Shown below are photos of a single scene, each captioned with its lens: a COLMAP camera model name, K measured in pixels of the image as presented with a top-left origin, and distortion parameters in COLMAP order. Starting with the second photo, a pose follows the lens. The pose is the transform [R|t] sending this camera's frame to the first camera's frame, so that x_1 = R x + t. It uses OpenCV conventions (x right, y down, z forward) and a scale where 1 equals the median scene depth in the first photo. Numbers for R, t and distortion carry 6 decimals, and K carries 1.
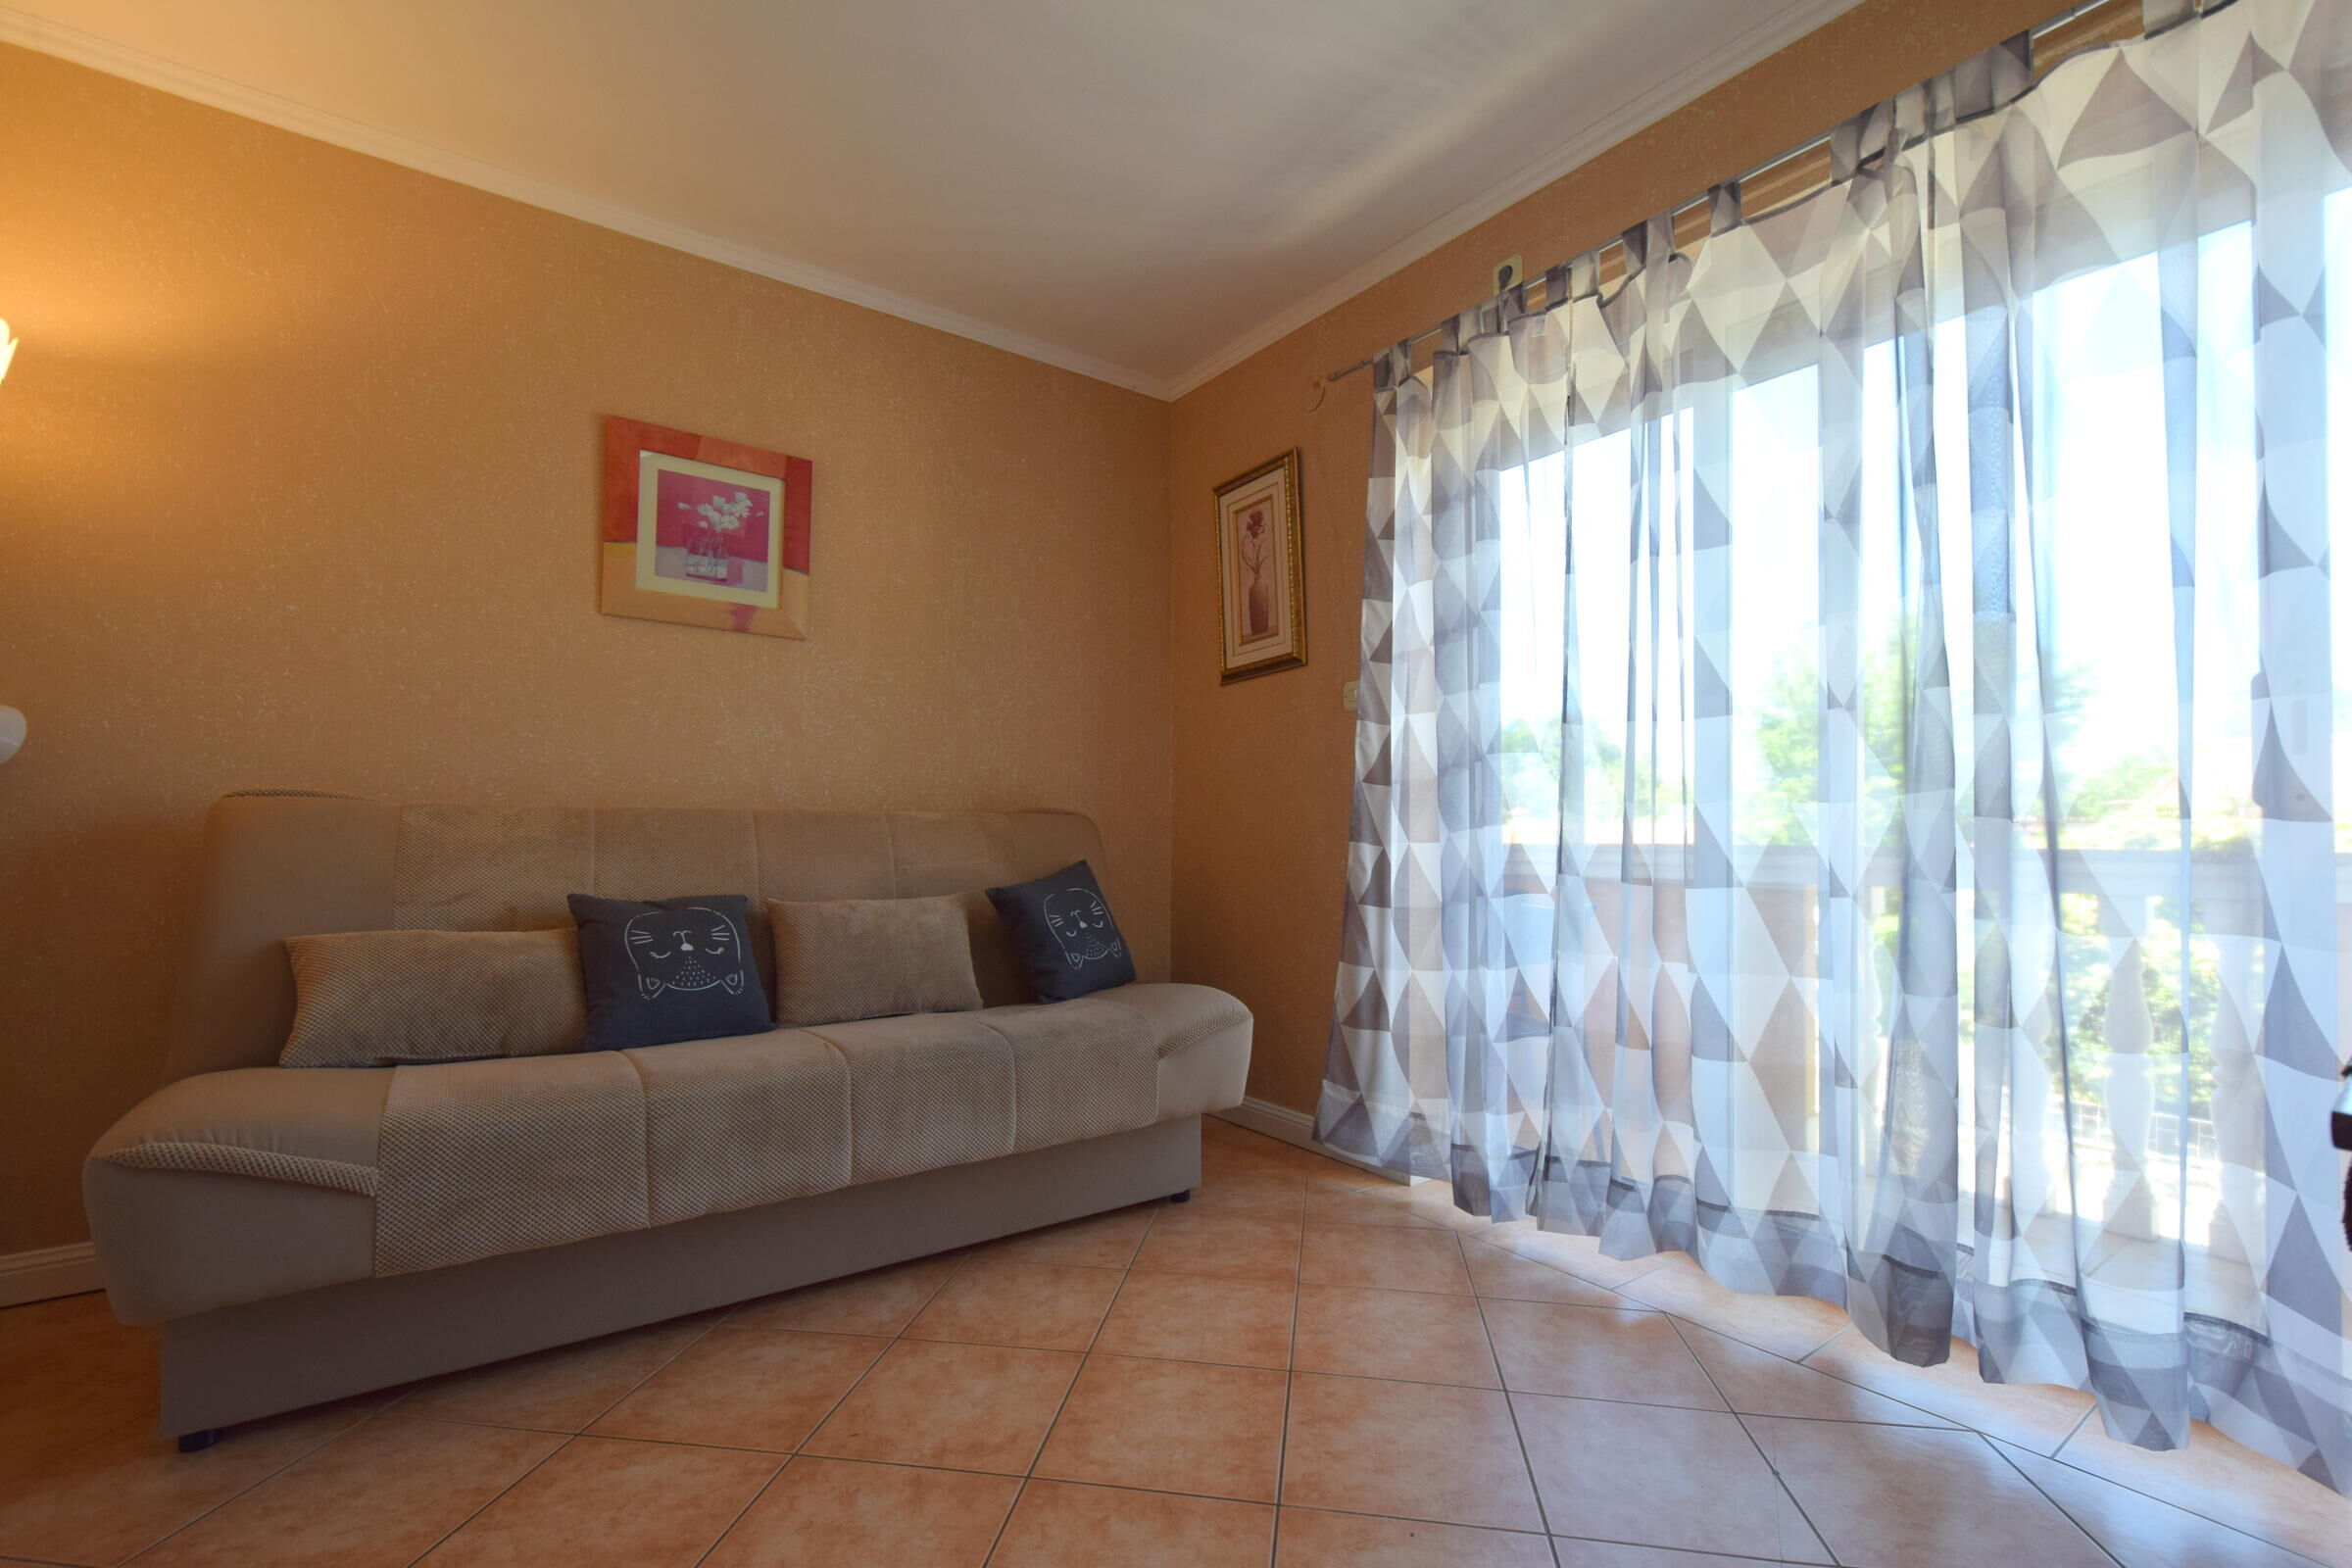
lens RADIAL K [[1010.2, 0, 1177.5], [0, 1010.2, 822.7], [0, 0, 1]] dist [0.008588, -0.010057]
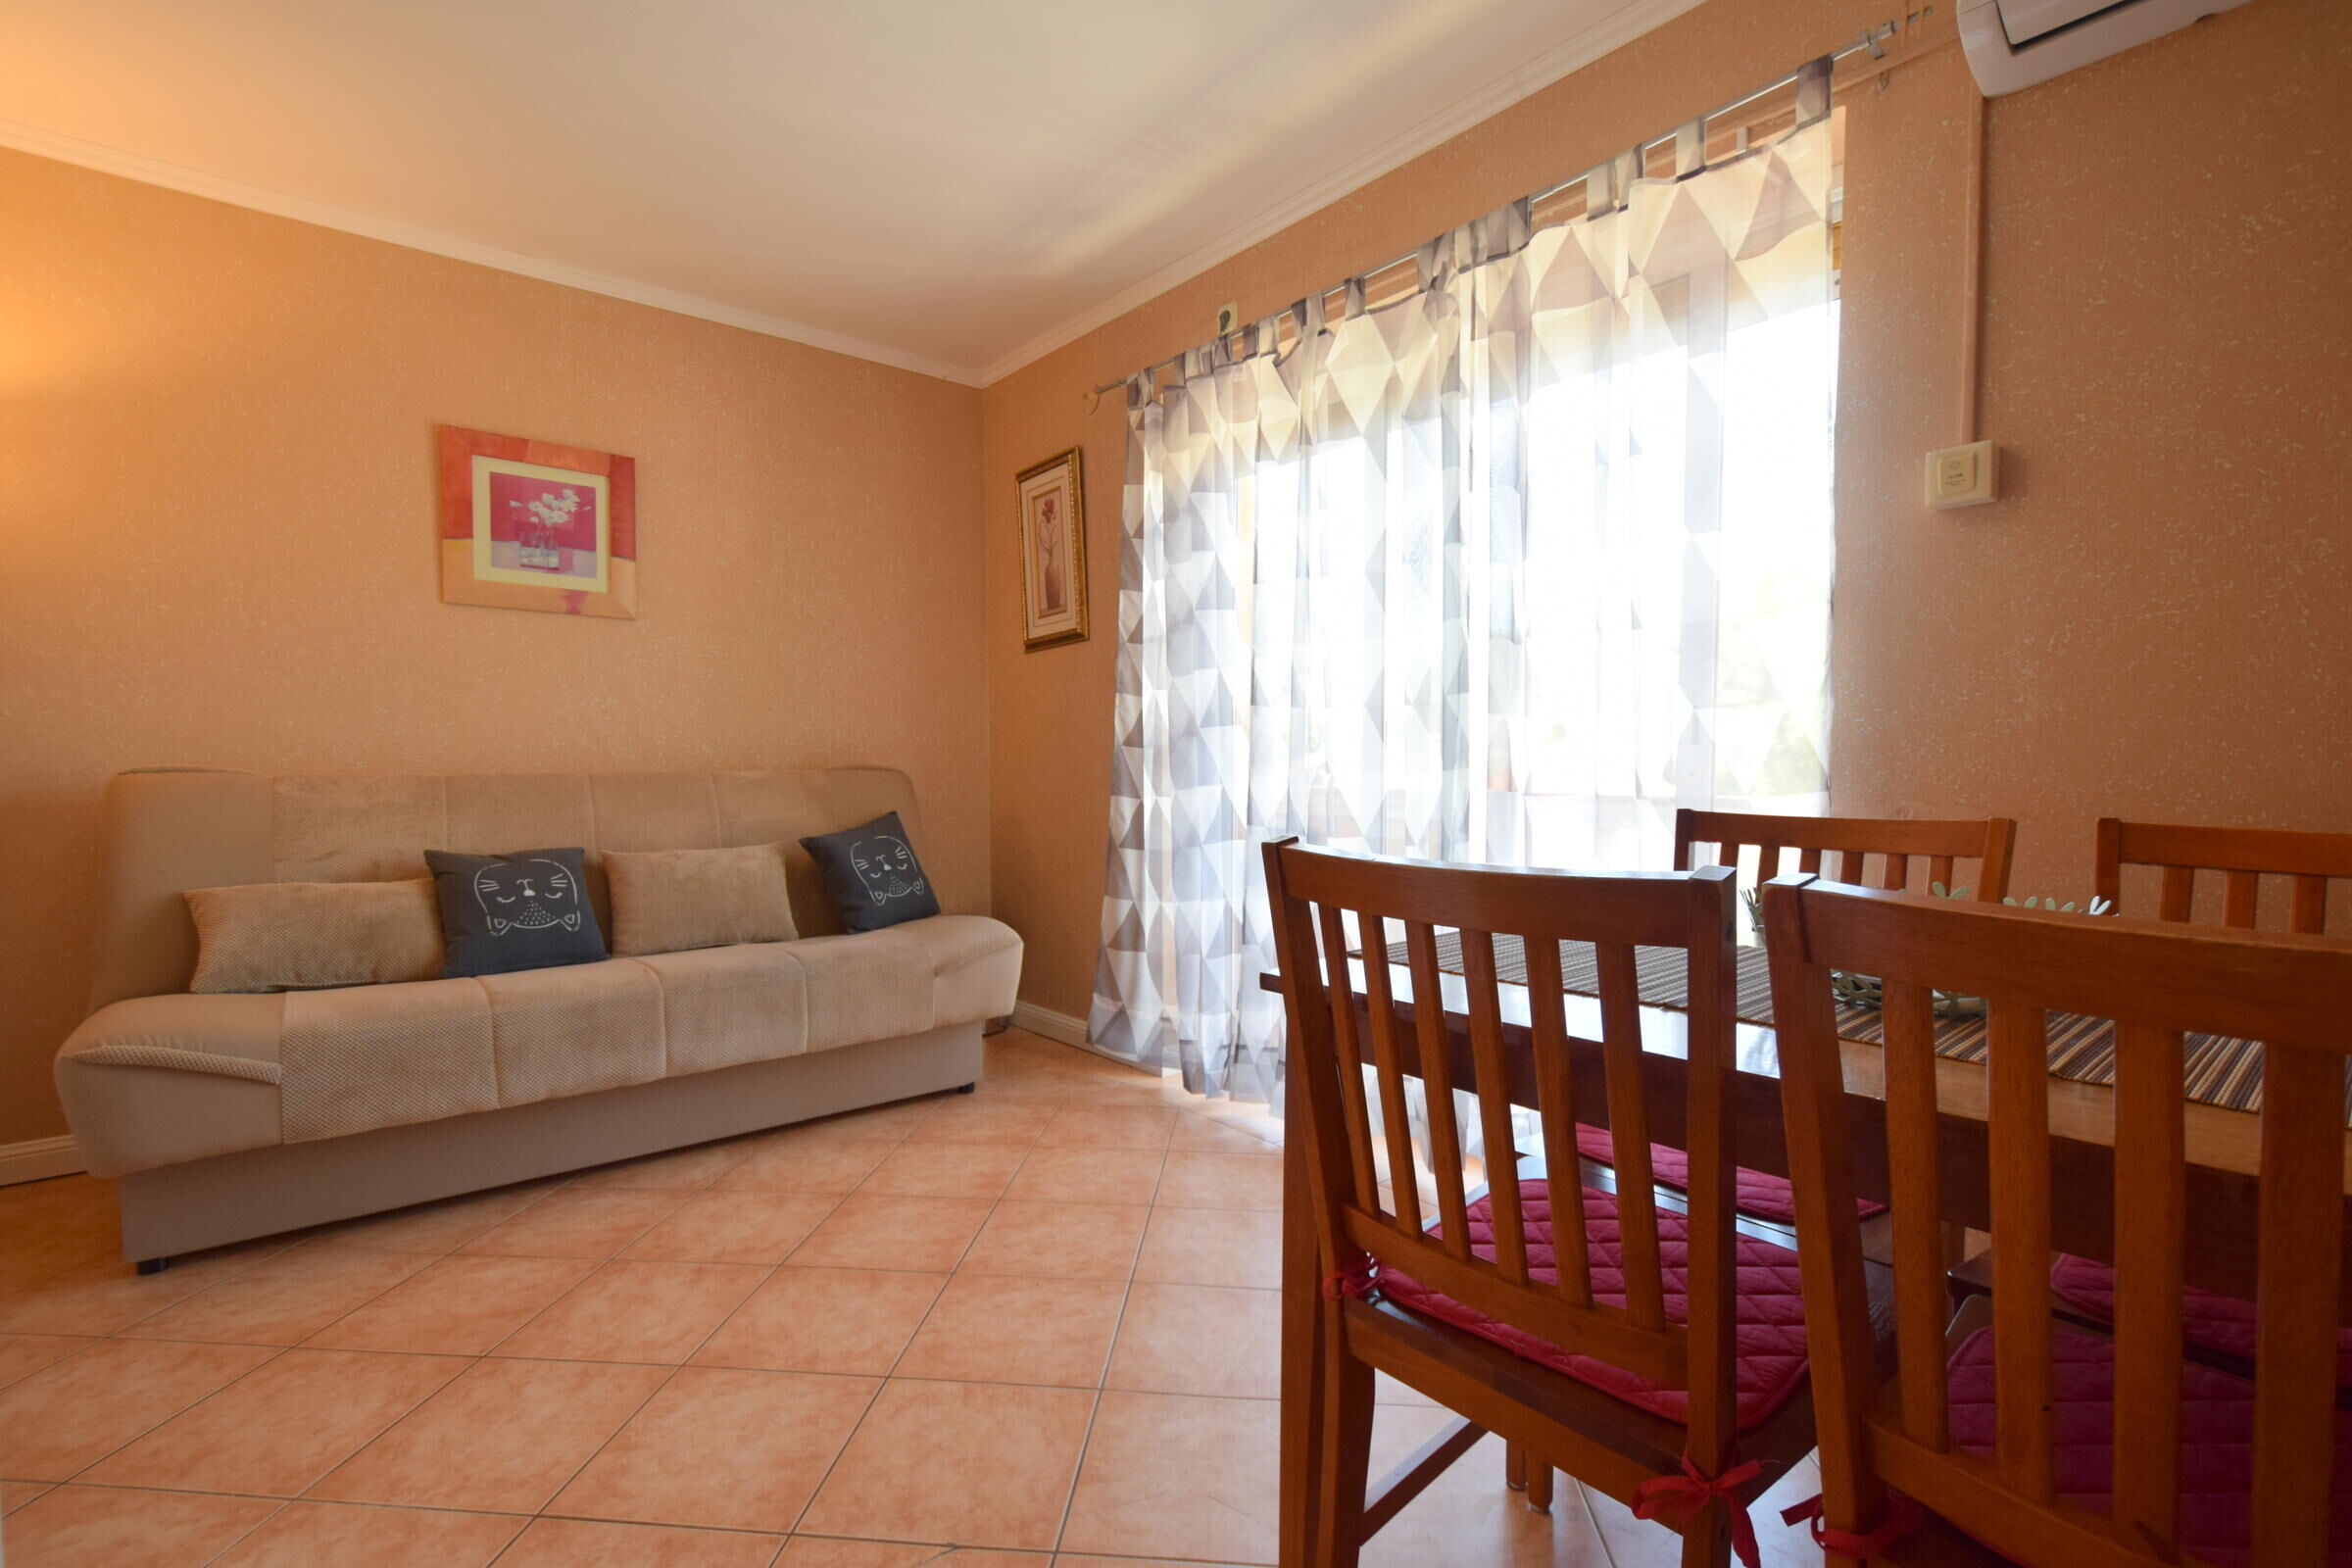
lens RADIAL K [[1056.9, 0, 1181.7], [0, 1056.9, 820.1], [0, 0, 1]] dist [0.011770, -0.012159]
pose [[0.997764, -0.009826, 0.066108, 0.201303], [0.005134, 0.997479, 0.070778, -0.047305], [-0.066637, -0.070280, 0.995299, -0.293755]]
